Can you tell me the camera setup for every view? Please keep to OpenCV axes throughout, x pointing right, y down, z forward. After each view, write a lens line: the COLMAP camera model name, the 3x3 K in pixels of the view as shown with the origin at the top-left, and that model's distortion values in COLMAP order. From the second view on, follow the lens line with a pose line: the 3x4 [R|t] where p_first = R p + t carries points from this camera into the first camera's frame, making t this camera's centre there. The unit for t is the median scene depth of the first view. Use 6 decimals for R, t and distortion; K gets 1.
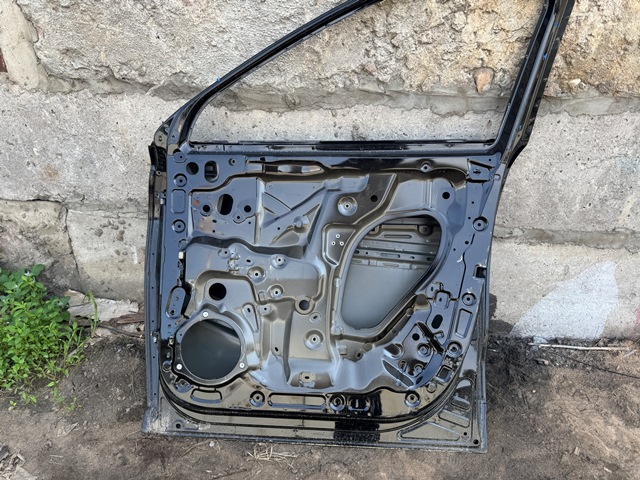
lens RADIAL K [[457.3, 0, 319.5], [0, 457.3, 238.6], [0, 0, 1]] dist [0.024929, -0.030096]
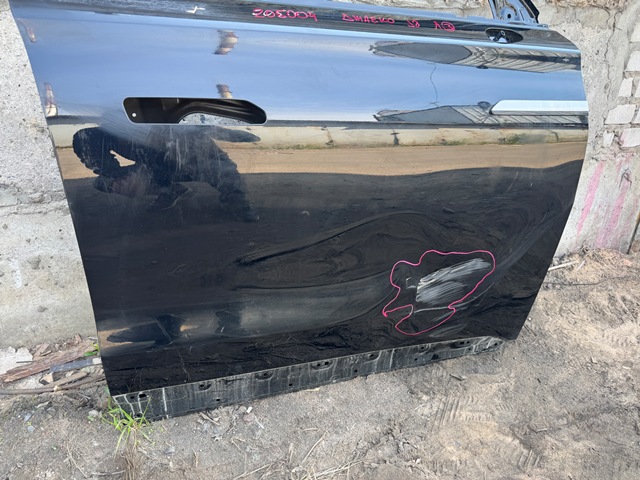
lens RADIAL K [[457.3, 0, 320.1], [0, 457.3, 237.5], [0, 0, 1]] dist [0.024929, -0.030096]
pose [[0.909873, -0.176060, 0.375678, -0.292019], [0.199602, 0.979574, -0.024352, 0.106129], [-0.363717, 0.097143, 0.926430, 0.261969]]
